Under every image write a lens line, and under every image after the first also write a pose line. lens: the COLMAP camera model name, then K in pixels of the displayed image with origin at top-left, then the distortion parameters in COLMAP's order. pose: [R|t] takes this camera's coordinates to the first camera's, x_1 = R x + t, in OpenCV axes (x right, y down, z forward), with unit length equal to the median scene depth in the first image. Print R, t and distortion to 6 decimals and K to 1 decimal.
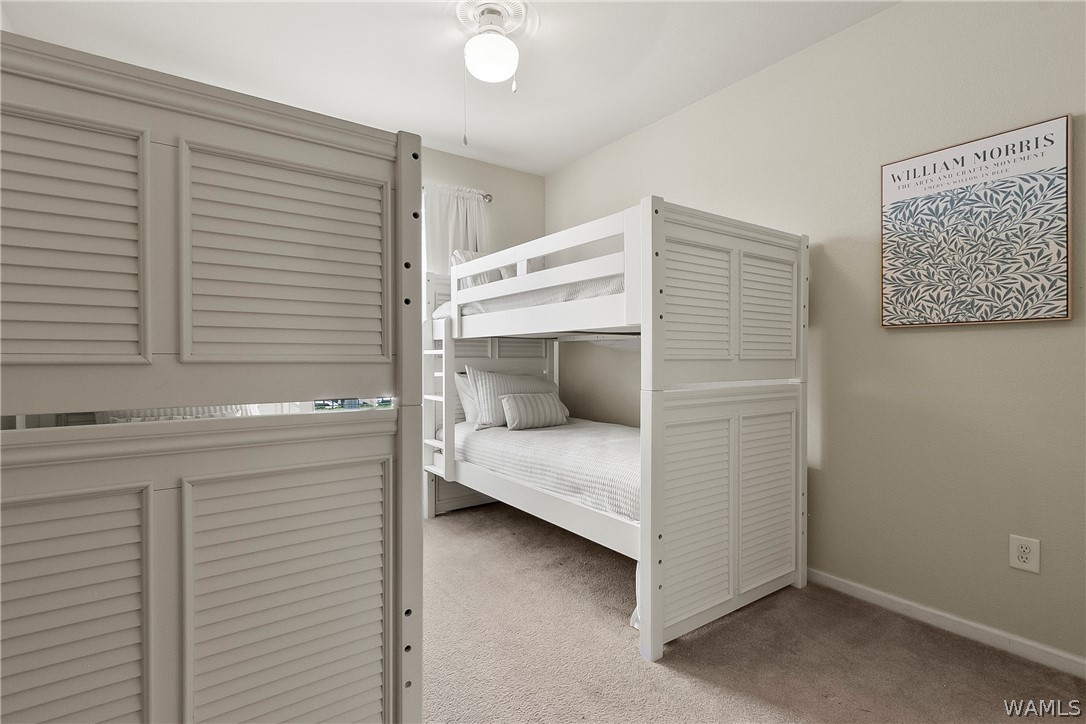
lens RADIAL K [[521.0, 0, 532.3], [0, 521.0, 364.9], [0, 0, 1]] dist [0.004361, 0.000151]
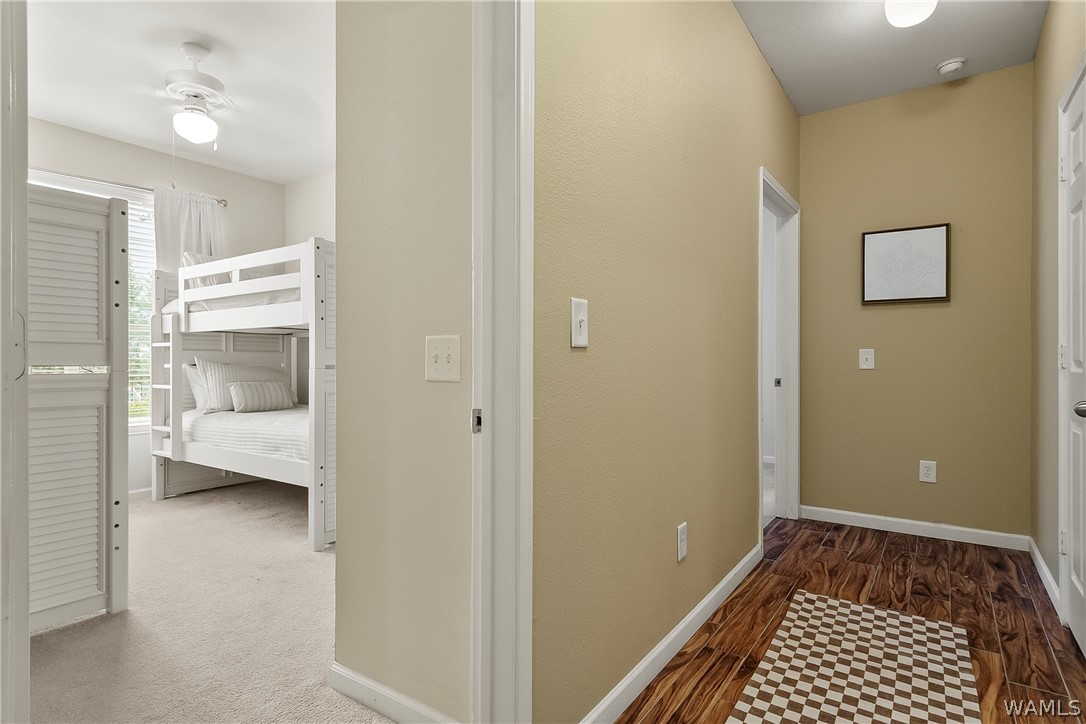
lens RADIAL K [[588.2, 0, 513.3], [0, 588.2, 365.9], [0, 0, 1]] dist [0.003187, -0.000468]
pose [[0.951905, 0.002099, 0.306385, 0.143478], [-0.000384, 0.999984, -0.005660, 0.028814], [-0.306392, 0.005271, 0.951891, -0.428596]]
